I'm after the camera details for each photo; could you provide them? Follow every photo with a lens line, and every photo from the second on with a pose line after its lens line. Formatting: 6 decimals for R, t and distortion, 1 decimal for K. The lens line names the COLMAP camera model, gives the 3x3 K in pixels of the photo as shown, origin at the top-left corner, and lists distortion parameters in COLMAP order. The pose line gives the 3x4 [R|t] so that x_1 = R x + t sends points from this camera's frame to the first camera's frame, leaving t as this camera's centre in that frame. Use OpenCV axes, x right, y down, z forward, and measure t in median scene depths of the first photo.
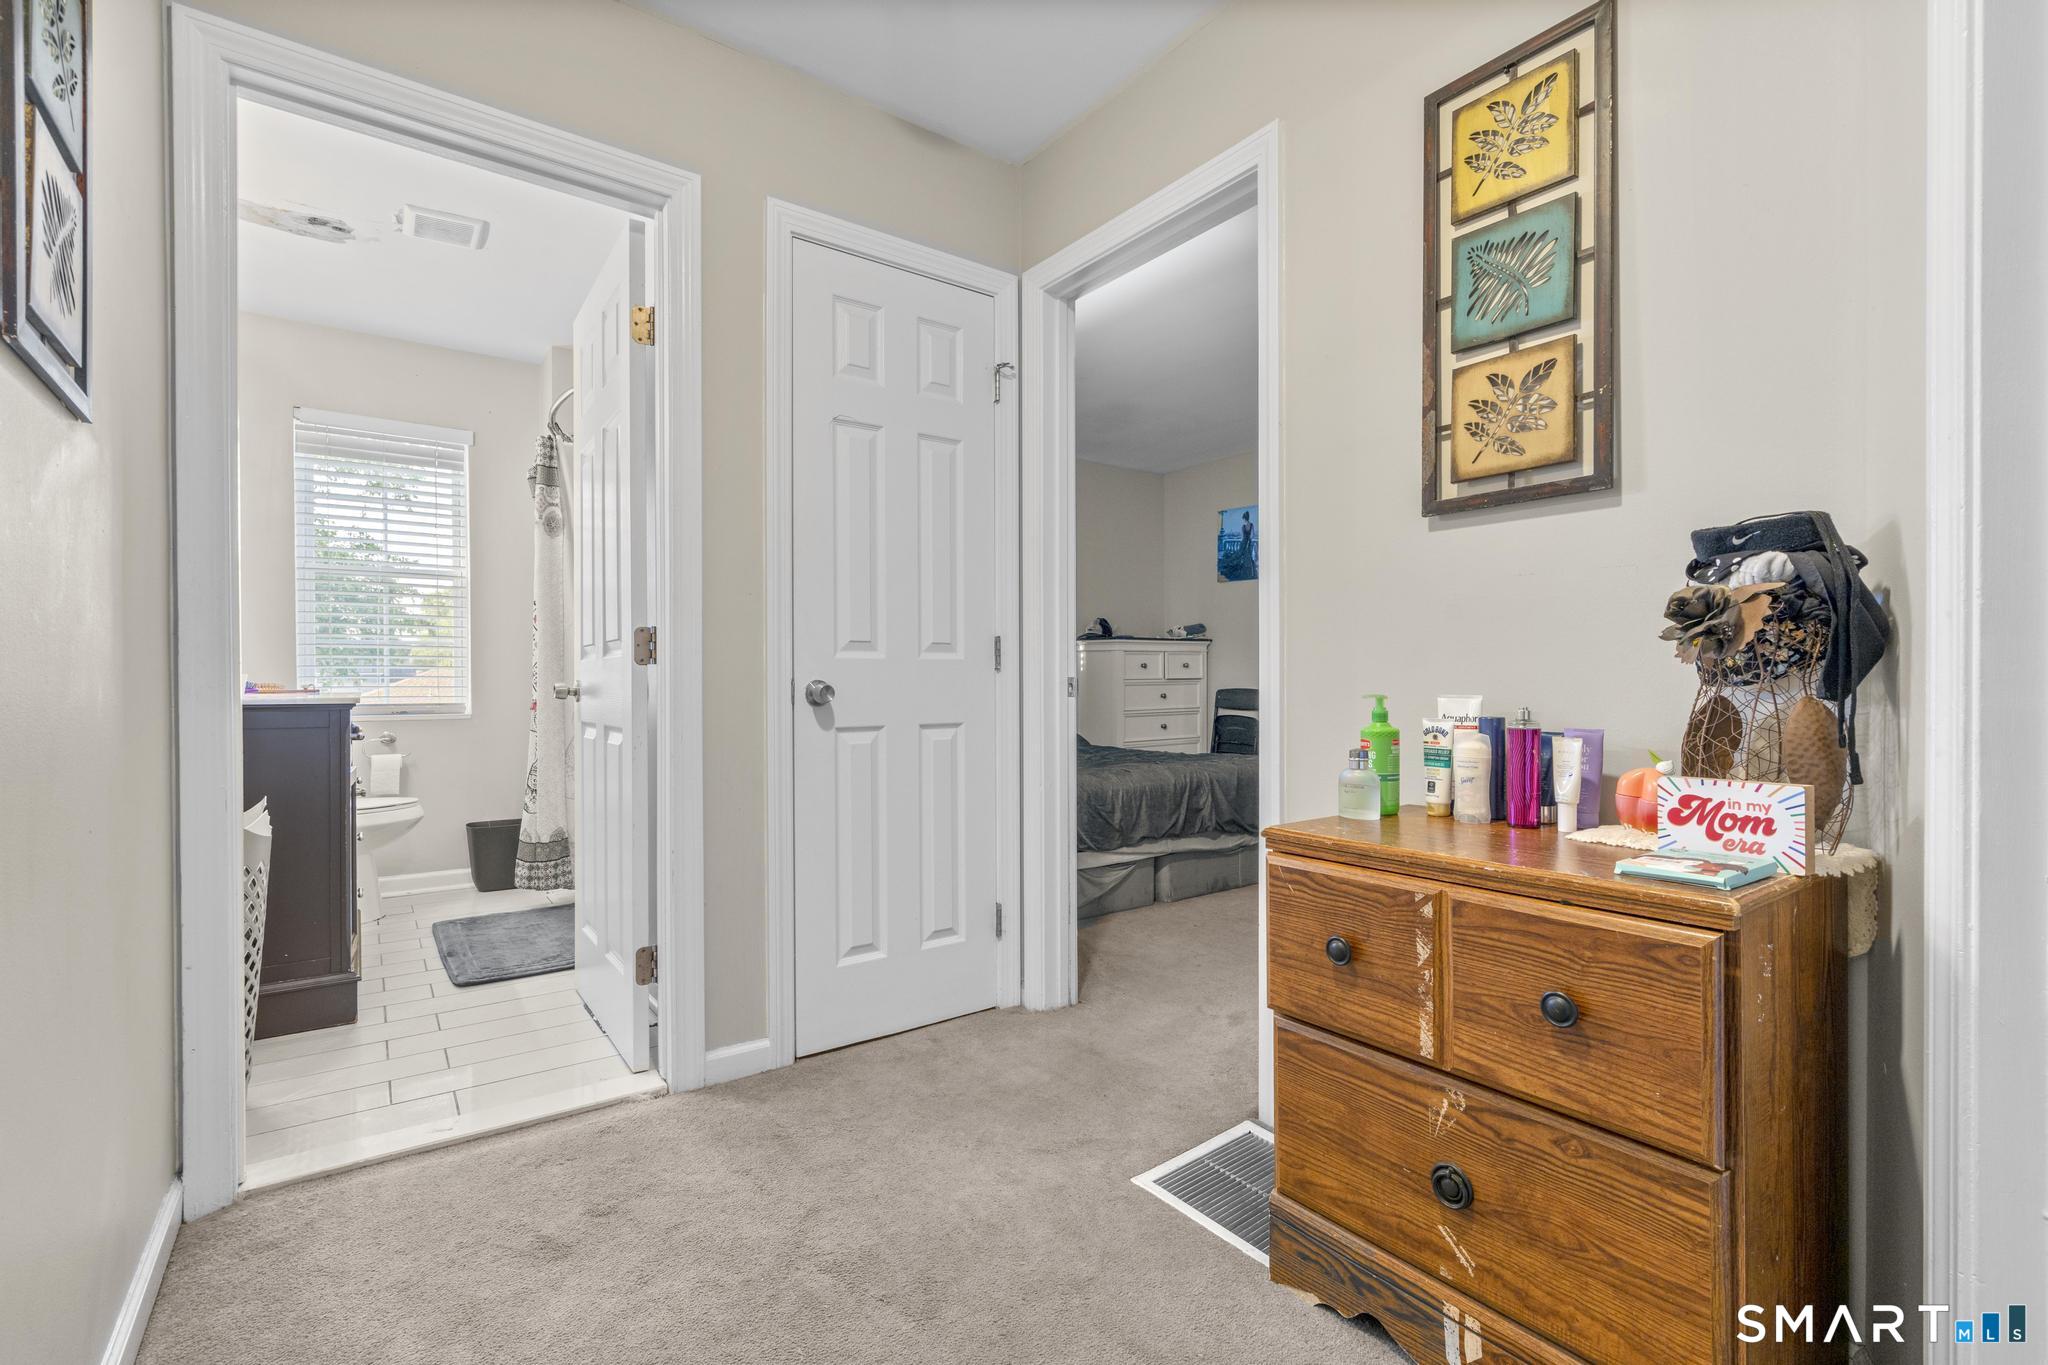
lens RADIAL K [[918.4, 0, 1030.2], [0, 918.4, 684.6], [0, 0, 1]] dist [-0.003585, 0.001628]
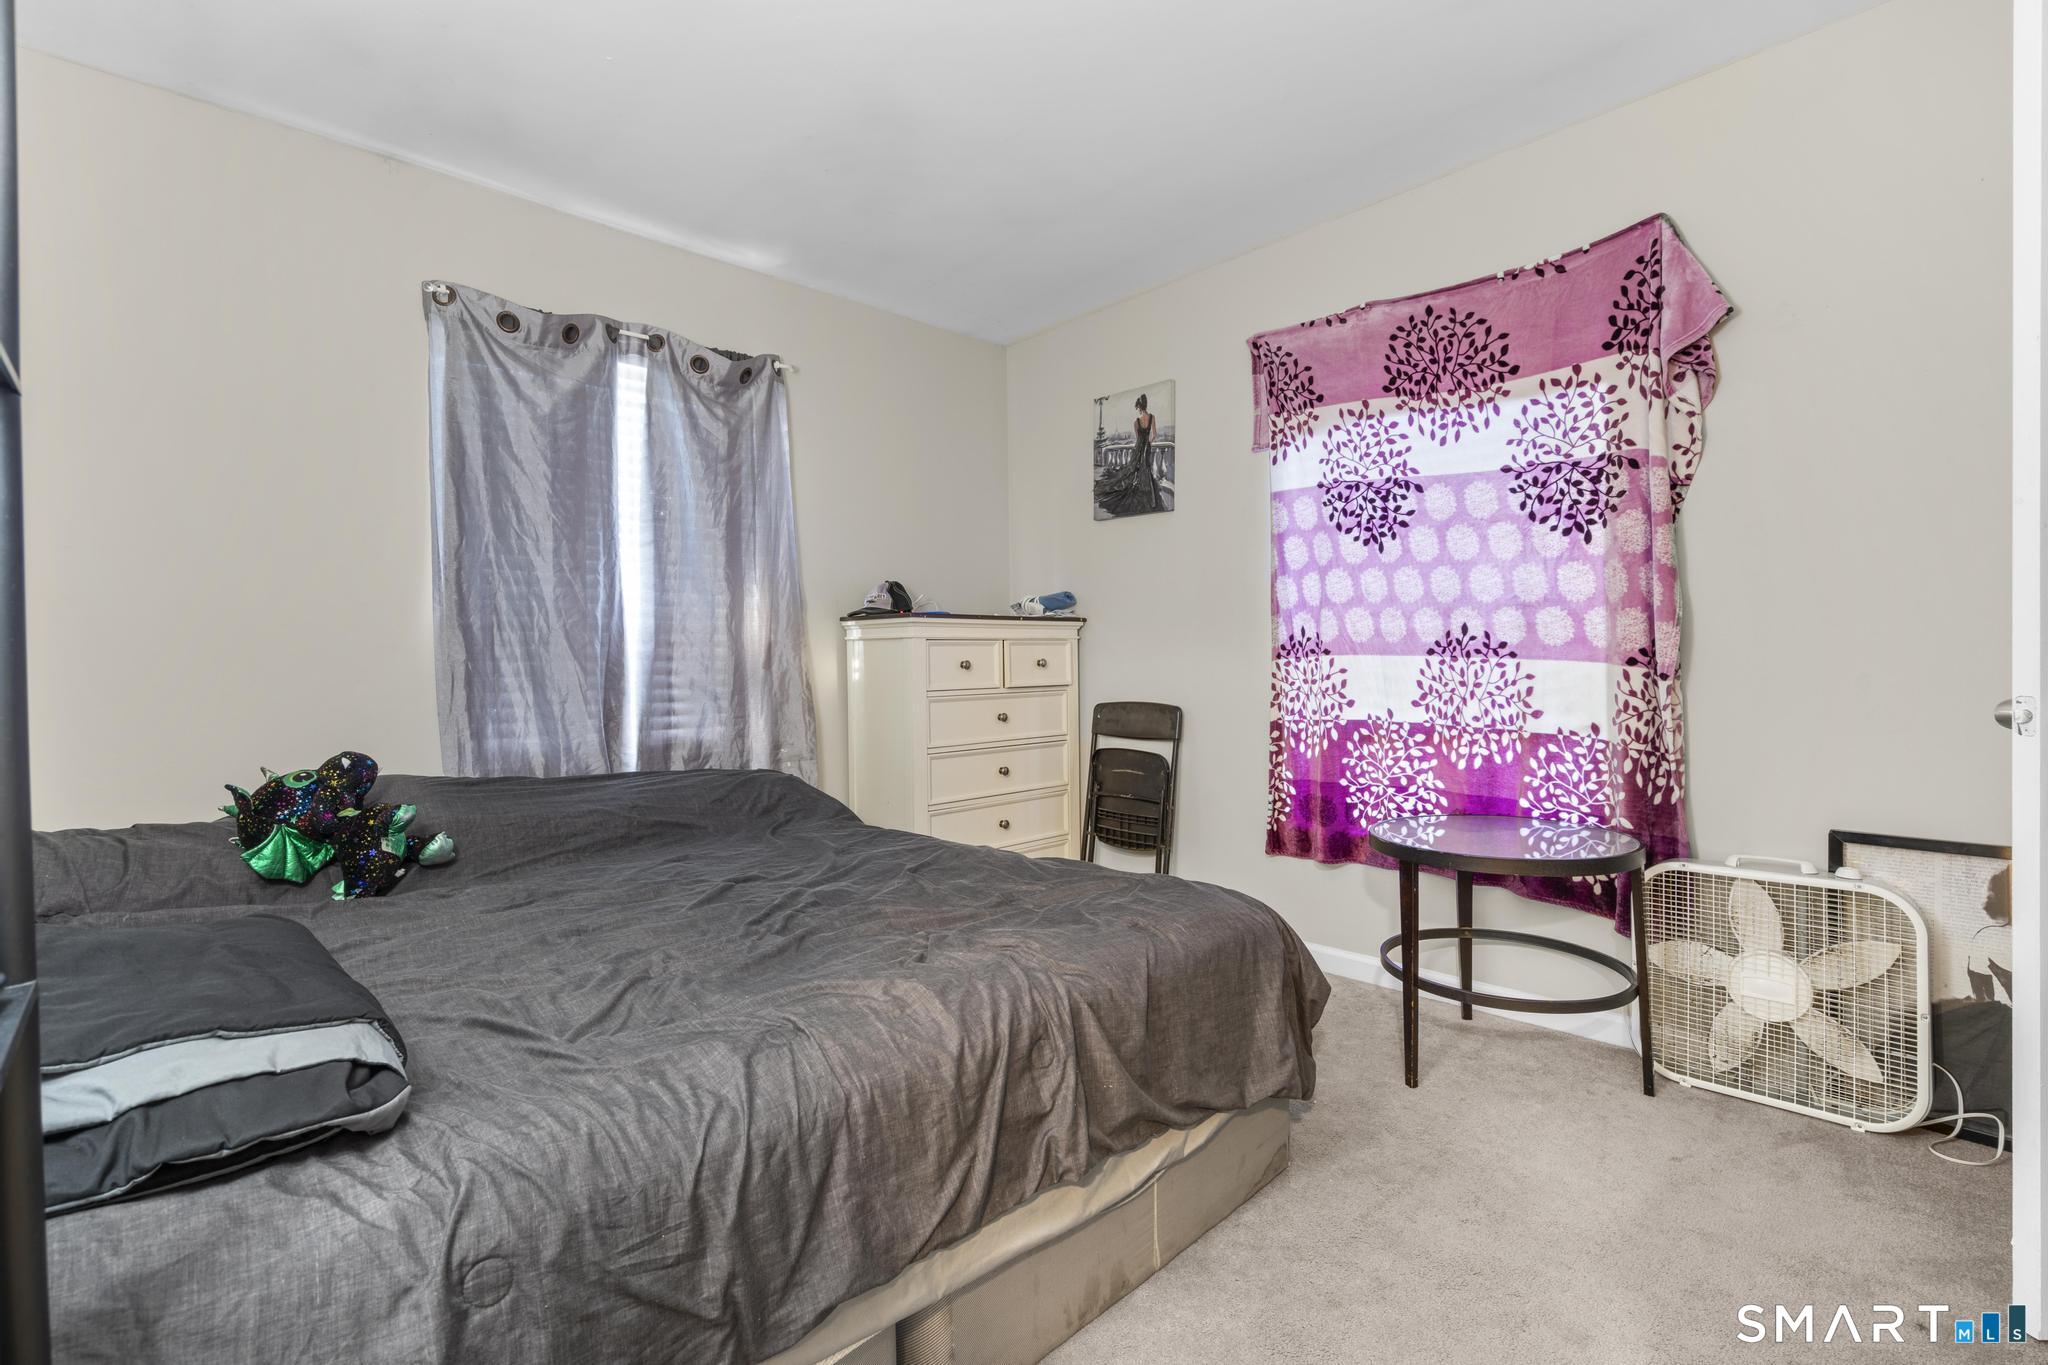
lens RADIAL K [[918.4, 0, 1020.5], [0, 918.4, 674.9], [0, 0, 1]] dist [-0.003585, 0.001628]
pose [[0.993378, -0.012340, 0.114231, 0.091750], [0.012257, 0.999924, 0.001424, -0.014709], [-0.114240, -0.000015, 0.993453, 0.435465]]
